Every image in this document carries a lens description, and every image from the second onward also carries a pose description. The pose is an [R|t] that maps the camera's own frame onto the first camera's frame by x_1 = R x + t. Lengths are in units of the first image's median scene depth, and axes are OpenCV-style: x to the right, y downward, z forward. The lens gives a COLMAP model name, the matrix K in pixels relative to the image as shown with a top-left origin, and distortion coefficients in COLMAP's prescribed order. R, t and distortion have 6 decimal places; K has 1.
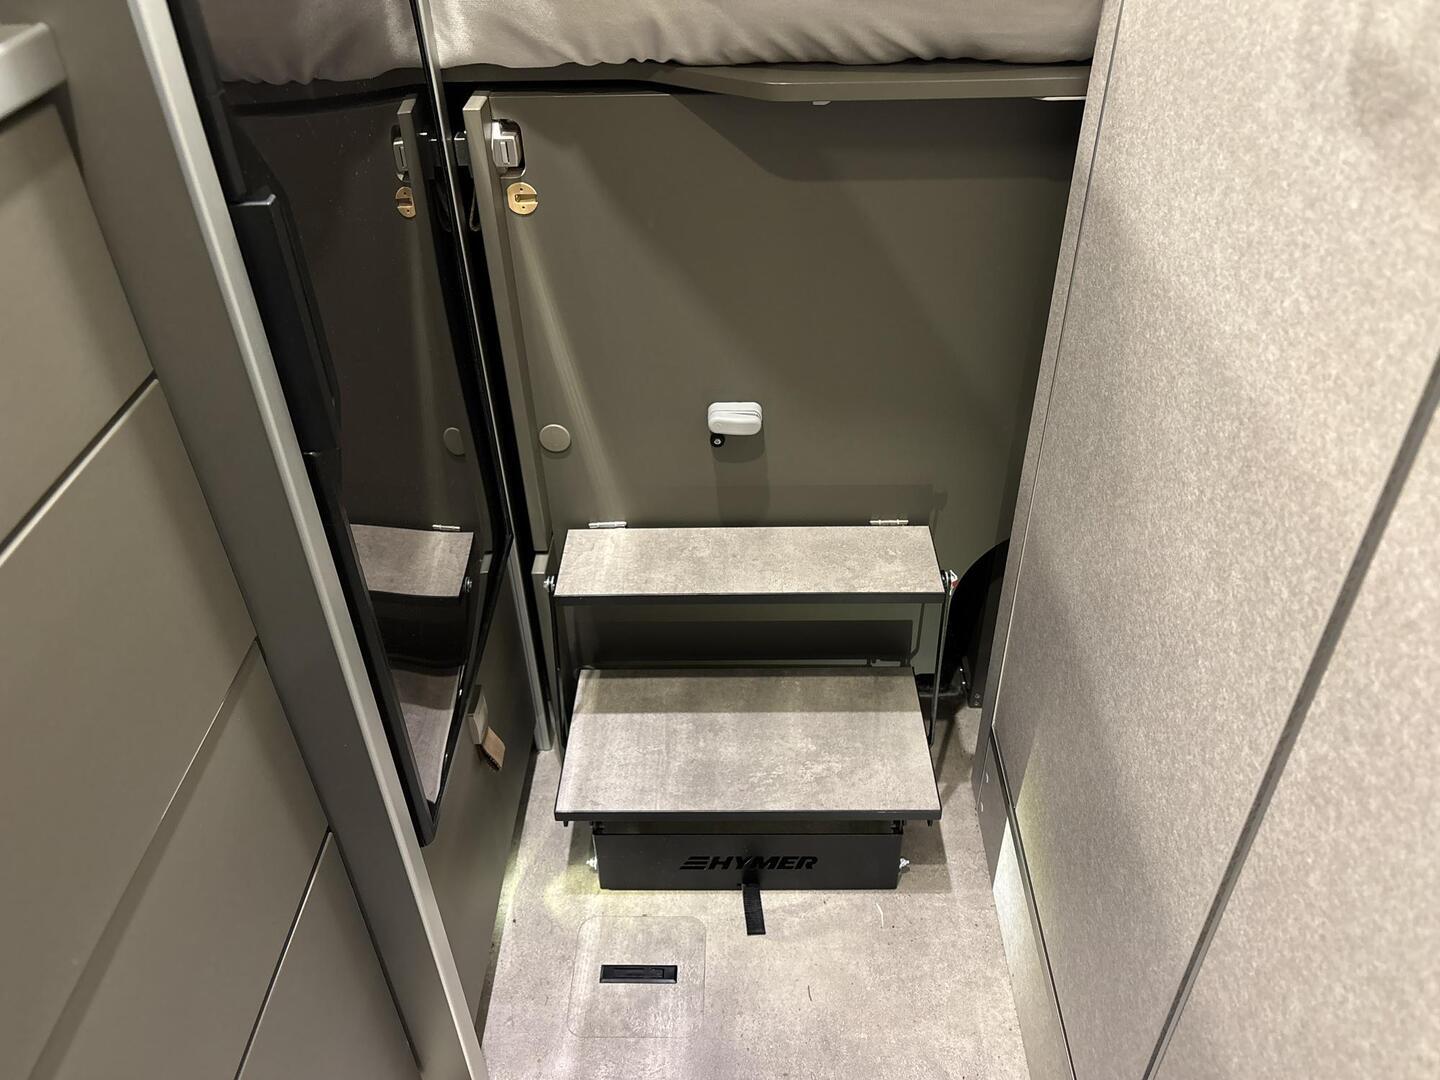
lens RADIAL K [[1103.7, 0, 716.7], [0, 1103.7, 536.2], [0, 0, 1]] dist [0.072610, -0.066670]
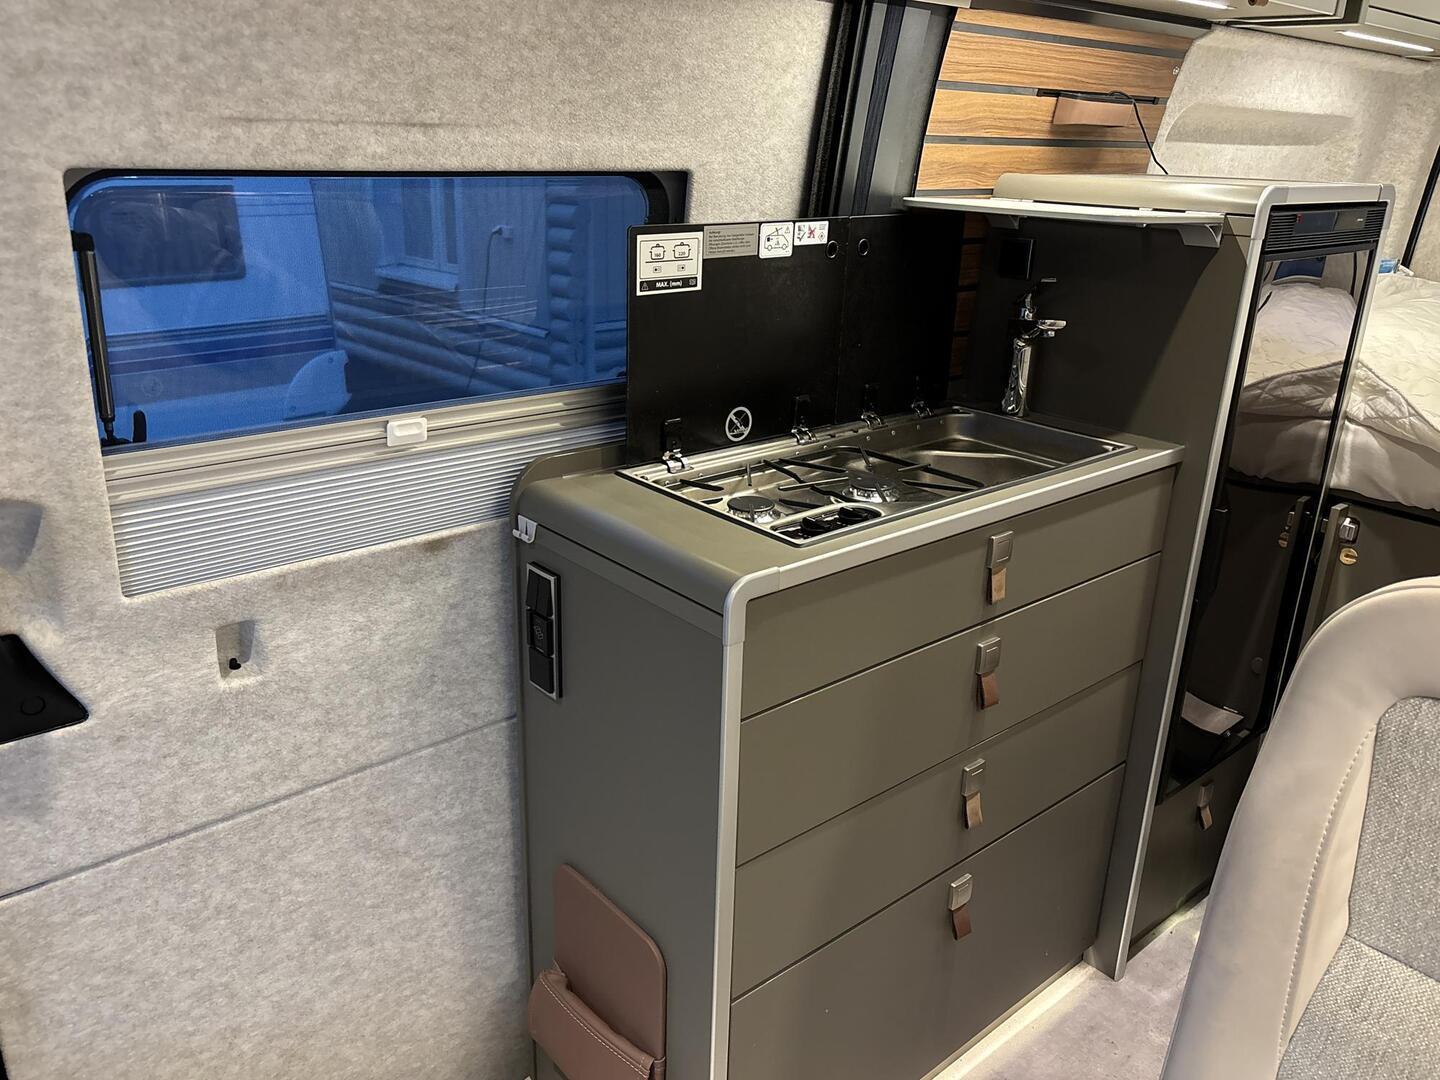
lens RADIAL K [[1136.8, 0, 720.0], [0, 1136.8, 540.0], [0, 0, 1]] dist [0.080669, -0.006394]
pose [[0.681367, 0.293610, -0.670471, 0.440157], [-0.480361, 0.870526, -0.106951, 0.423888], [0.552261, 0.394941, 0.734186, -1.127200]]
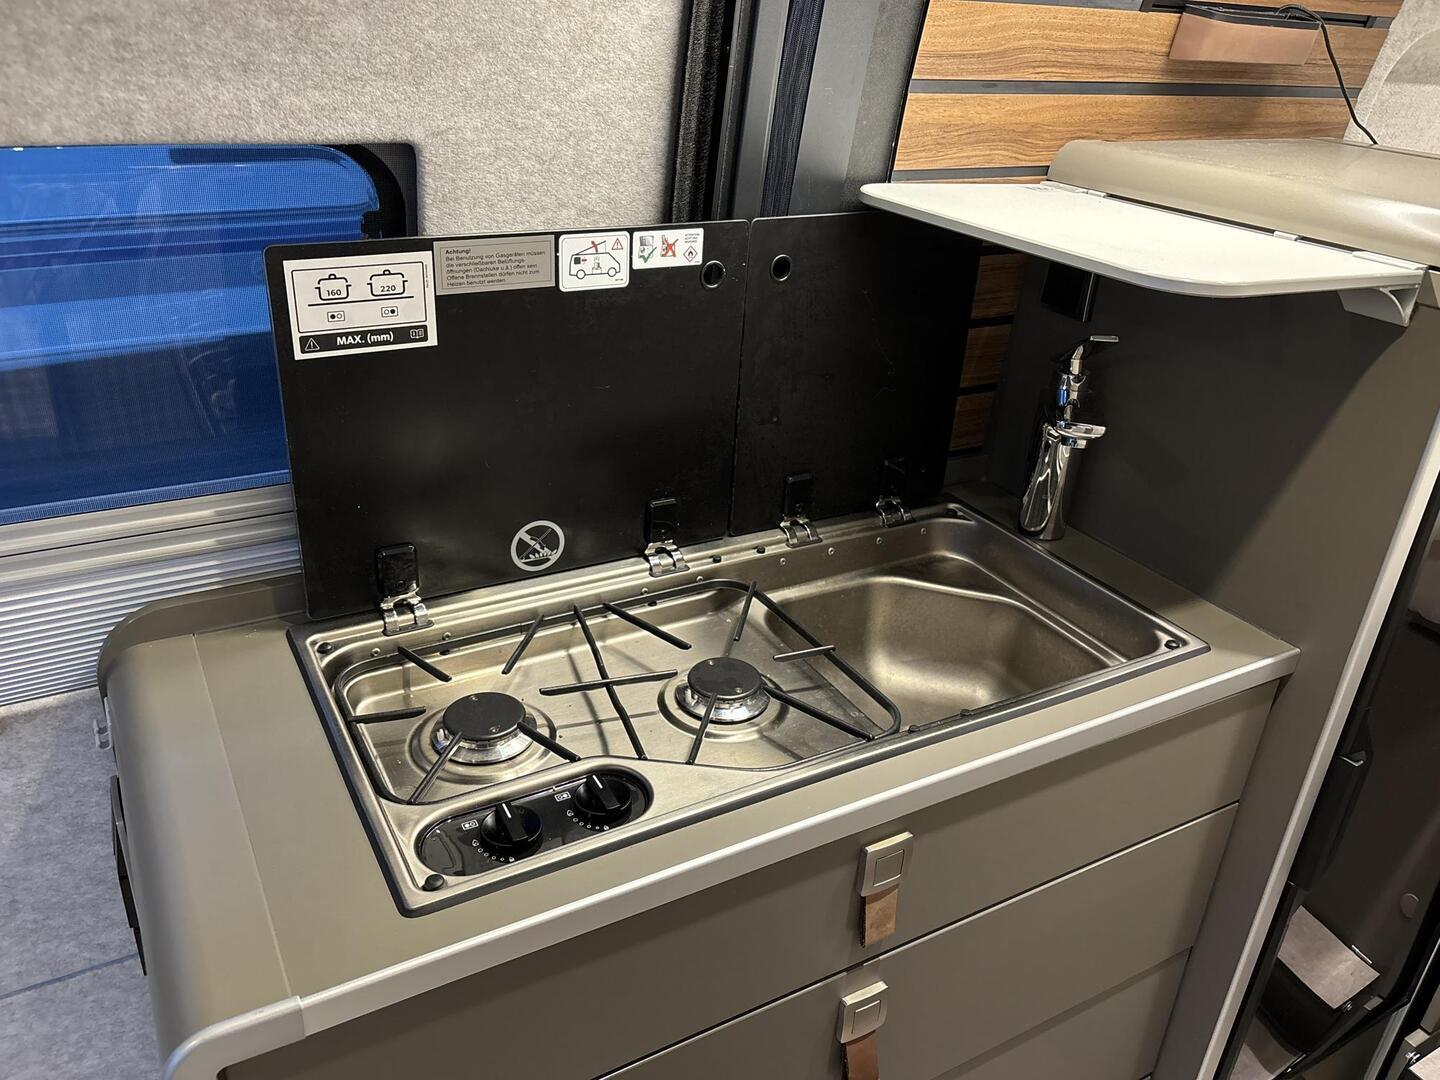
lens RADIAL K [[1103.7, 0, 716.7], [0, 1103.7, 536.2], [0, 0, 1]] dist [0.072610, -0.066670]
pose [[0.515401, 0.429890, -0.741320, 0.129407], [-0.569233, 0.818389, 0.078824, -0.093489], [0.640574, 0.381358, 0.666506, -0.536300]]
